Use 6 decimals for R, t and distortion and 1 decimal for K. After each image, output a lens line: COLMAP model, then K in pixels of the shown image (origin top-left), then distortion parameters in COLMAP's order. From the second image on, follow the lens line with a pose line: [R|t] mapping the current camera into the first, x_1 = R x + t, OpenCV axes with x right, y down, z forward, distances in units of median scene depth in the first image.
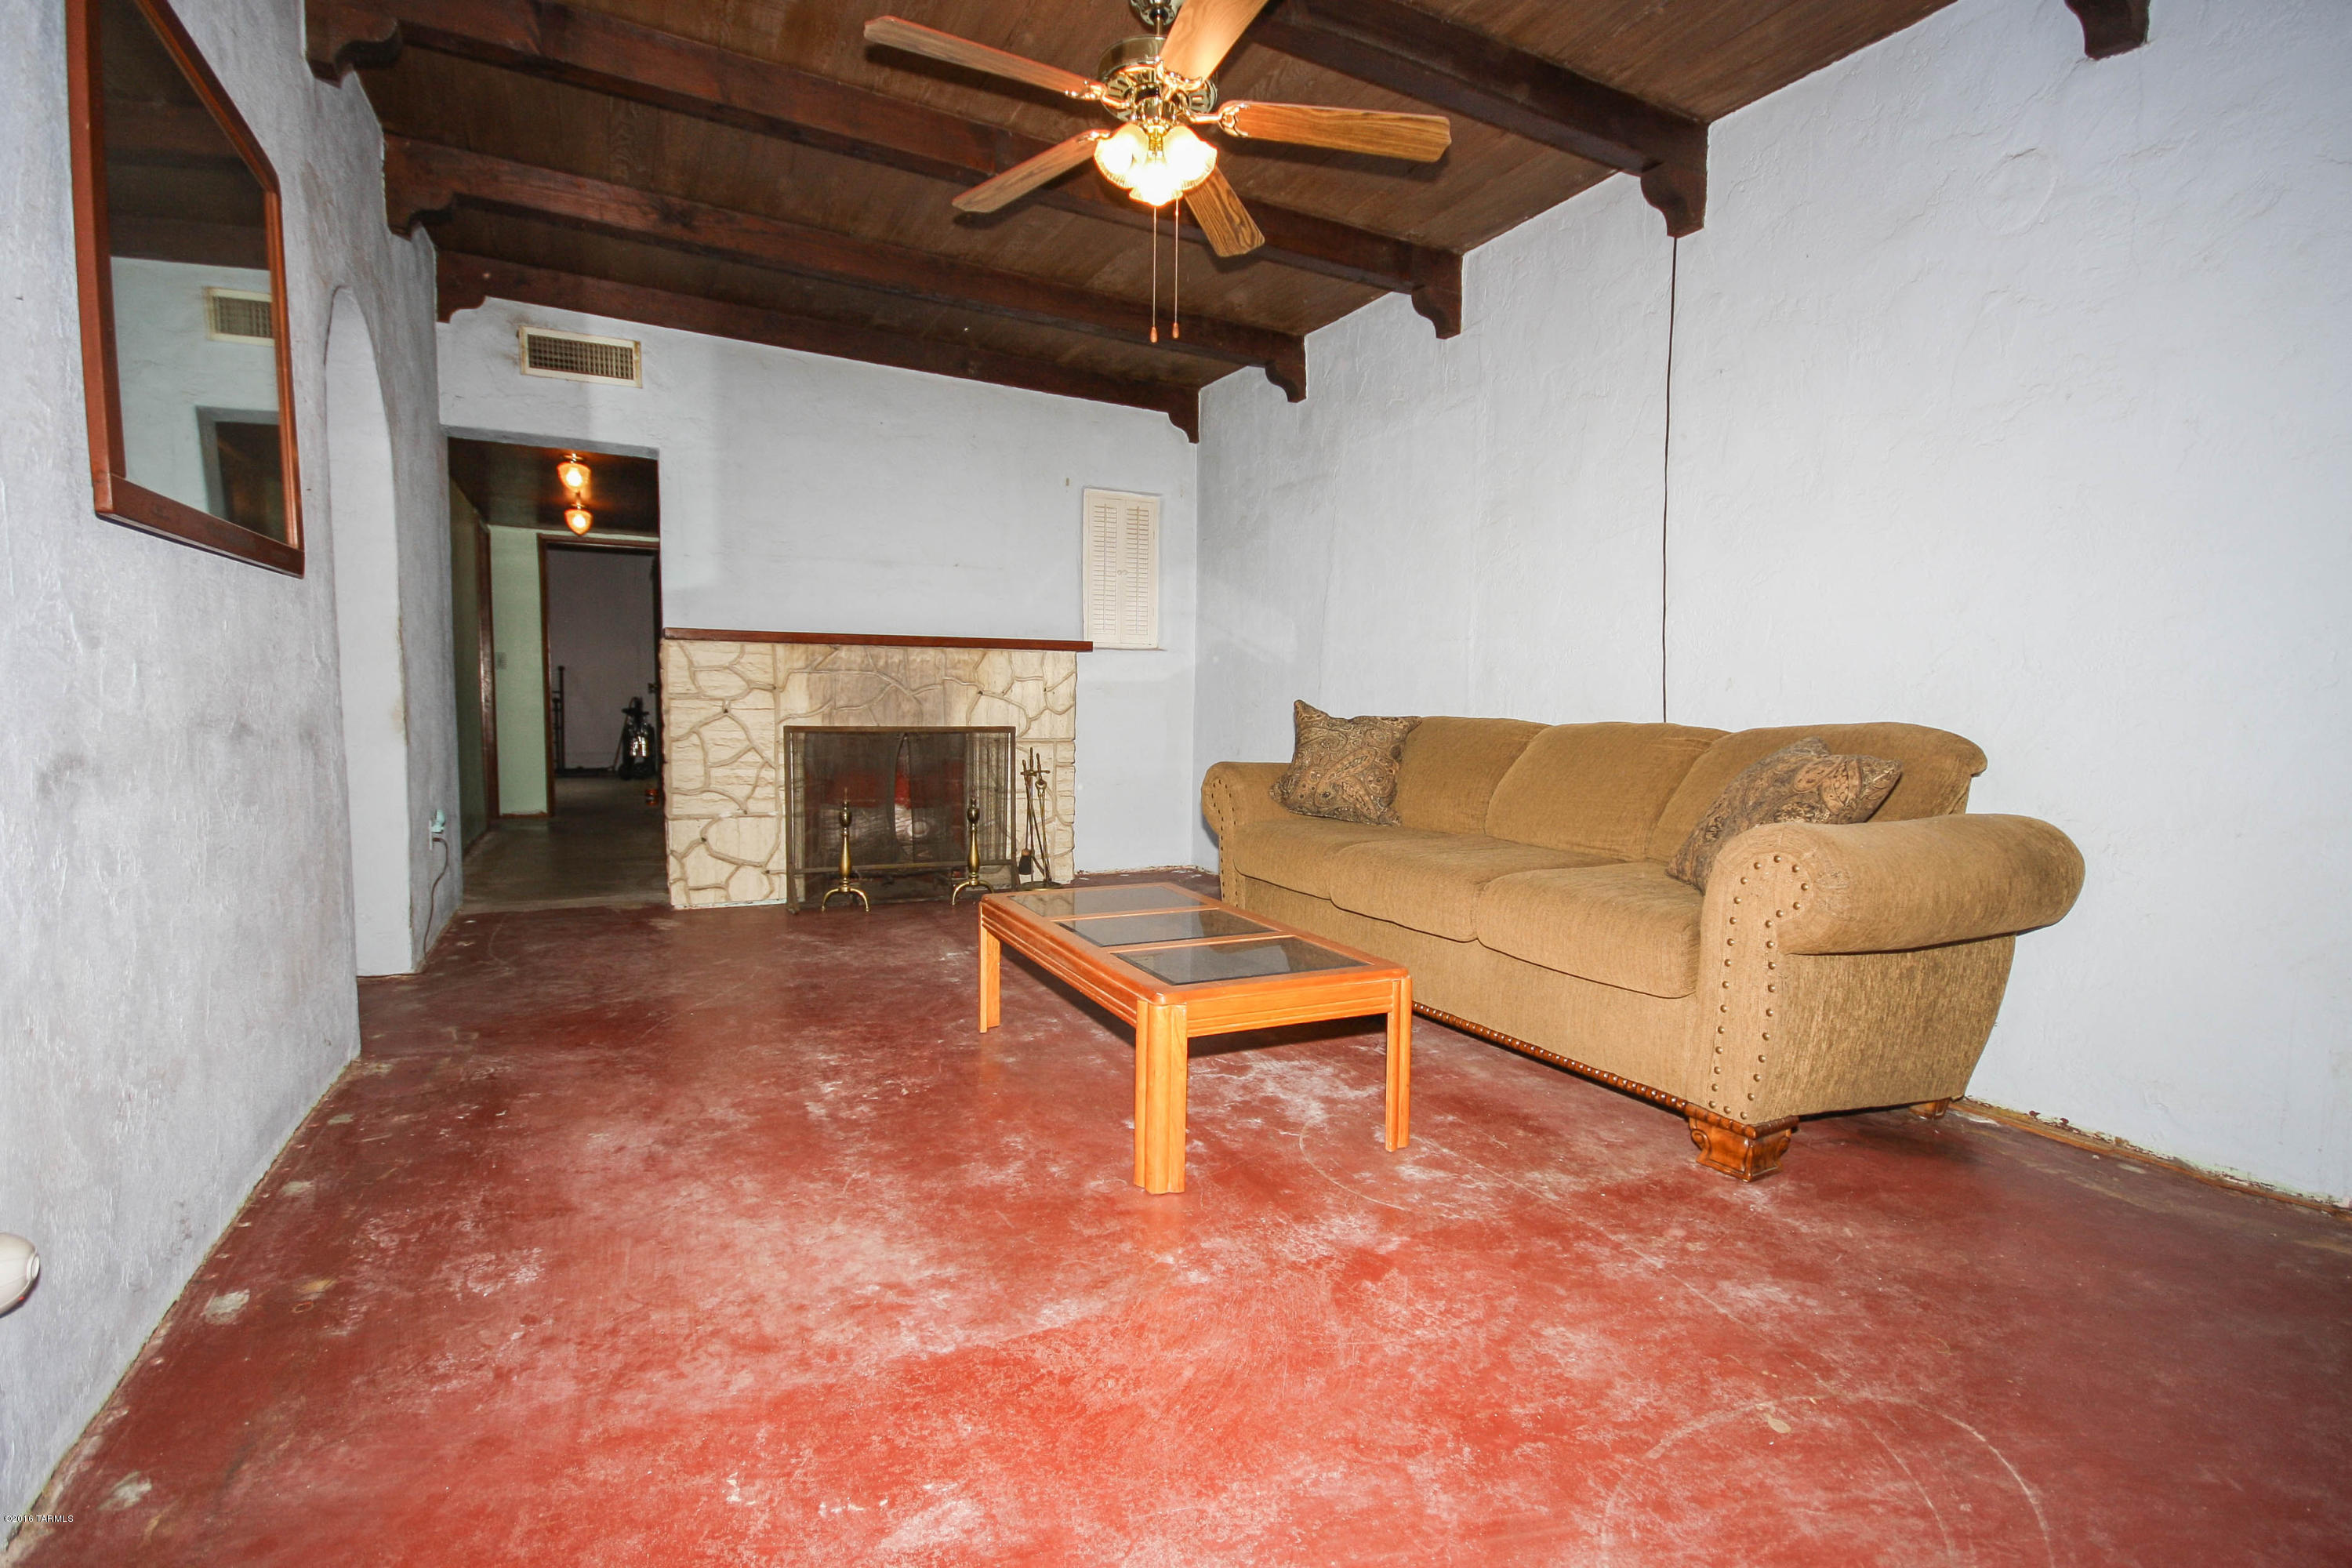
lens RADIAL K [[1109.7, 0, 1176.0], [0, 1109.7, 784.0], [0, 0, 1]] dist [0.024765, -0.009582]
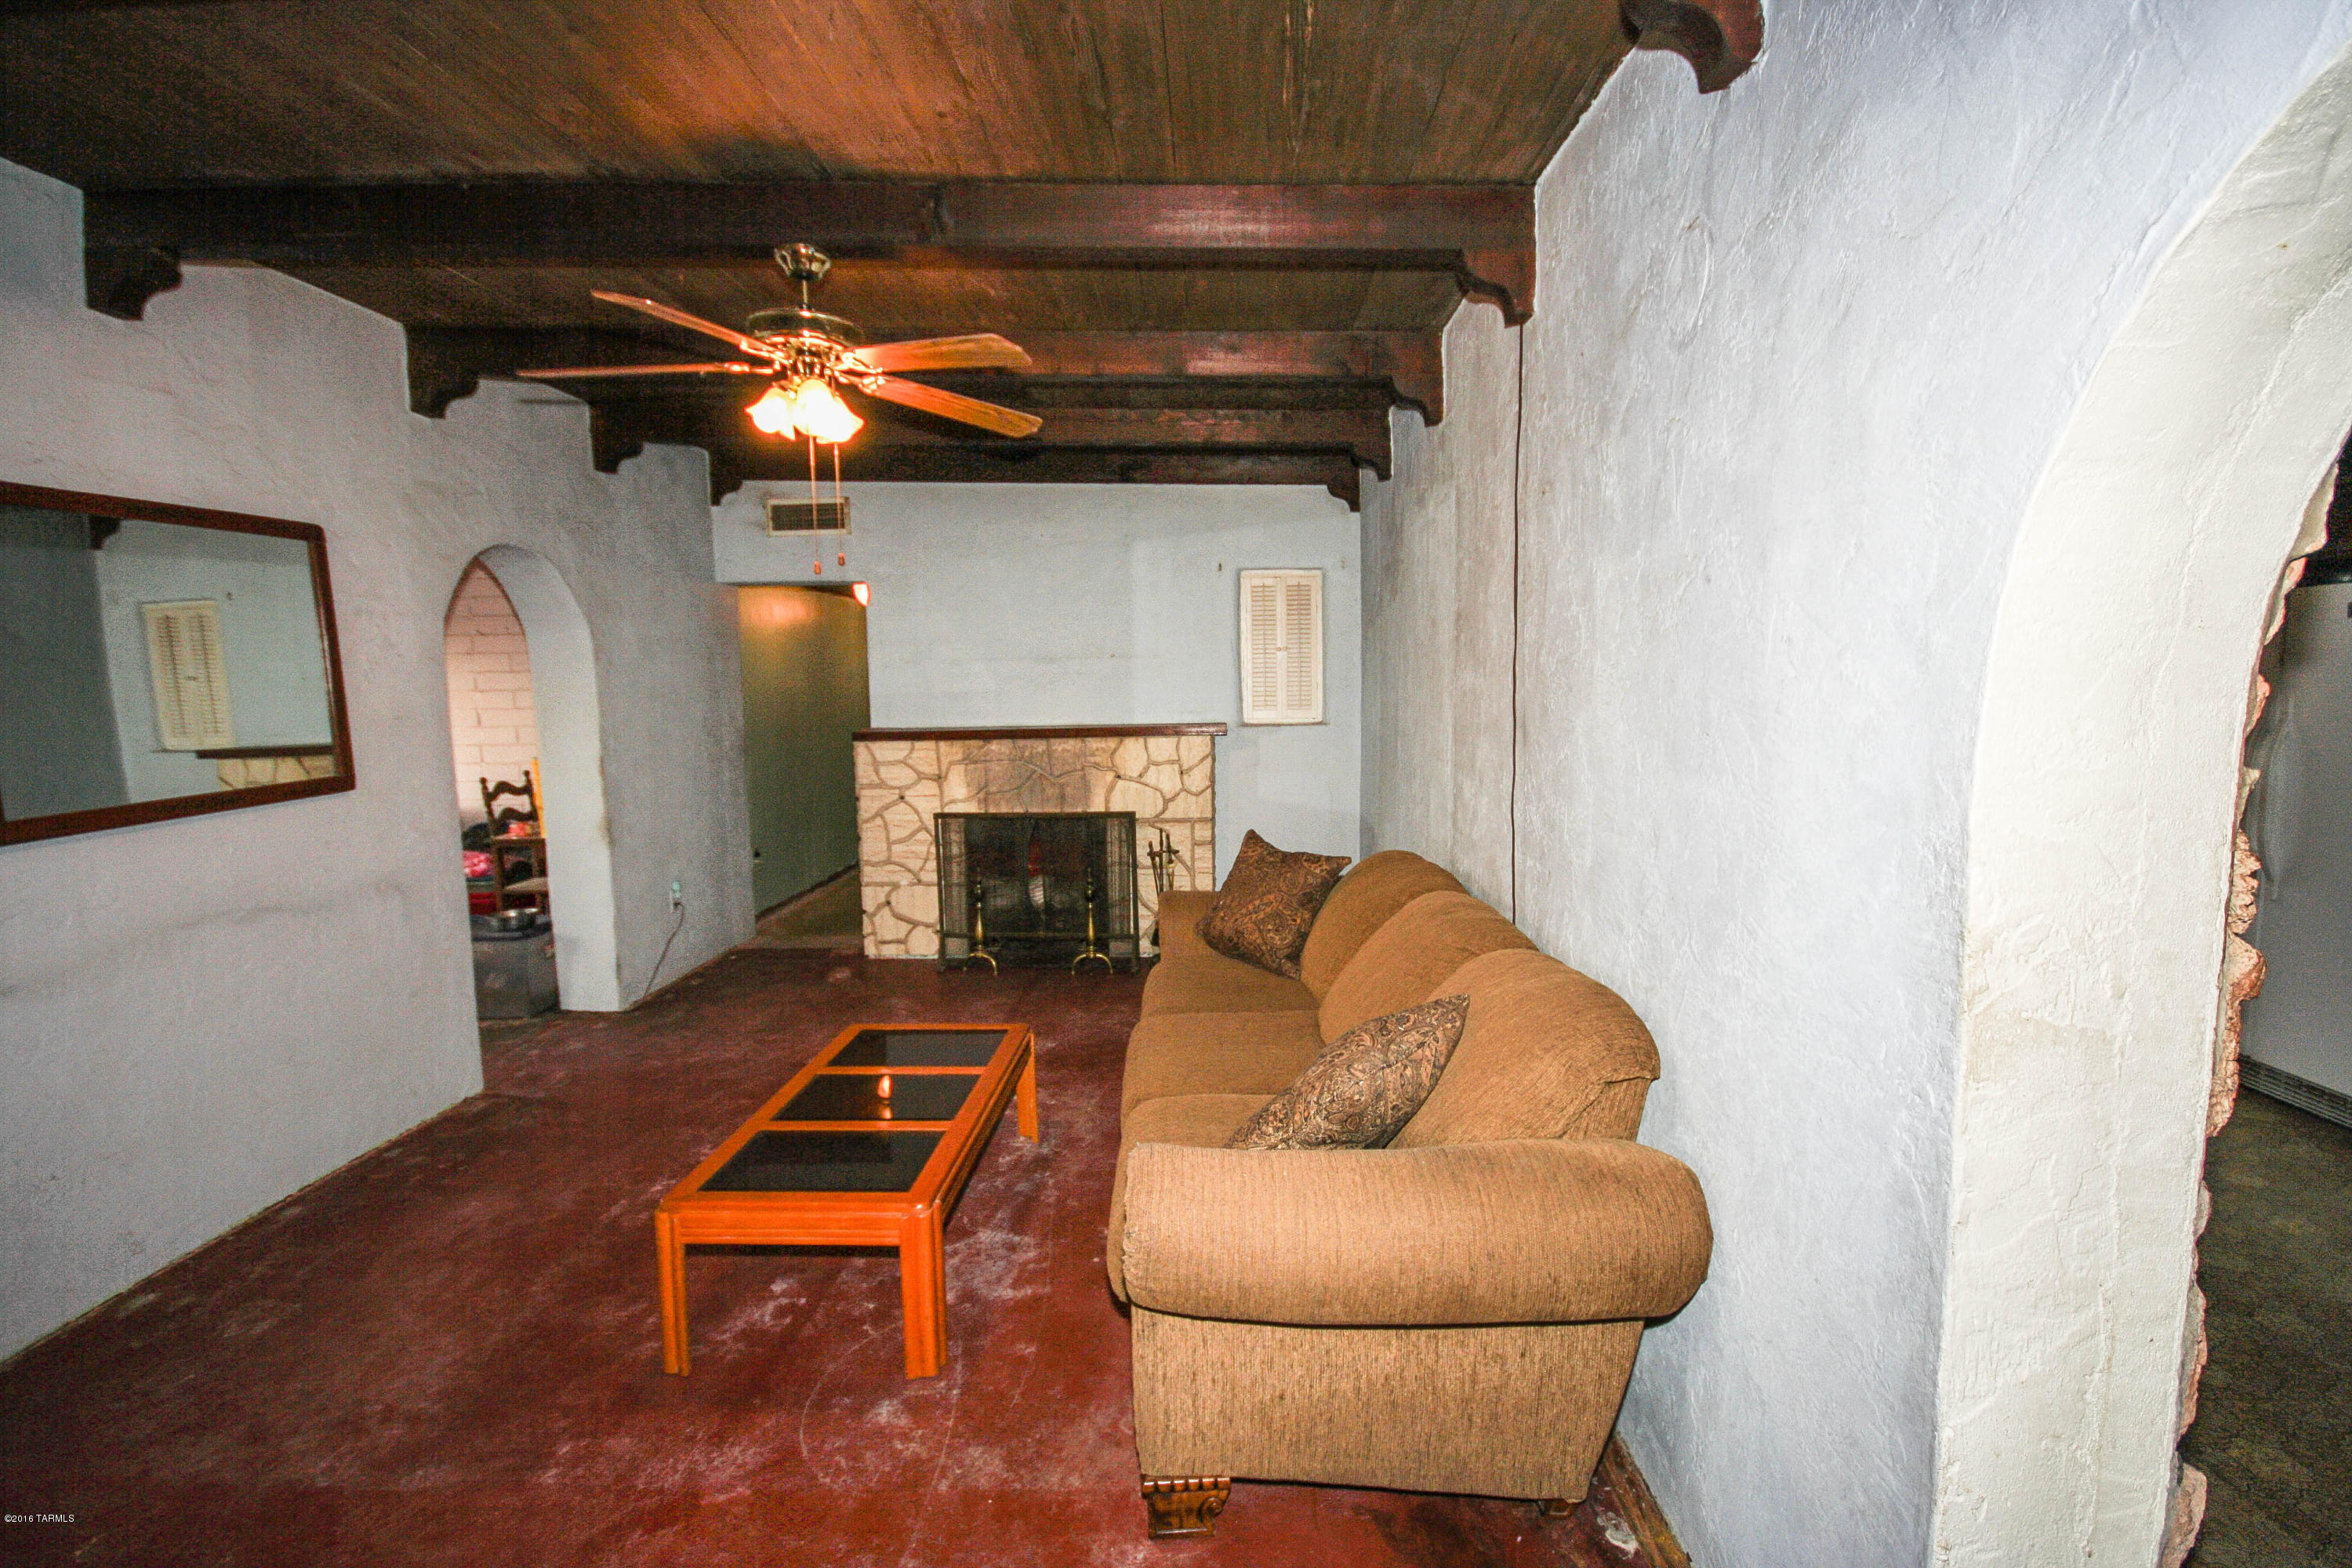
lens RADIAL K [[1067.0, 0, 1205.9], [0, 1067.0, 787.3], [0, 0, 1]] dist [0.024896, -0.009074]
pose [[0.882741, 0.025868, -0.469148, 0.427248], [-0.010971, 0.999346, 0.034460, -0.119790], [0.469733, -0.025272, 0.882447, 0.133200]]
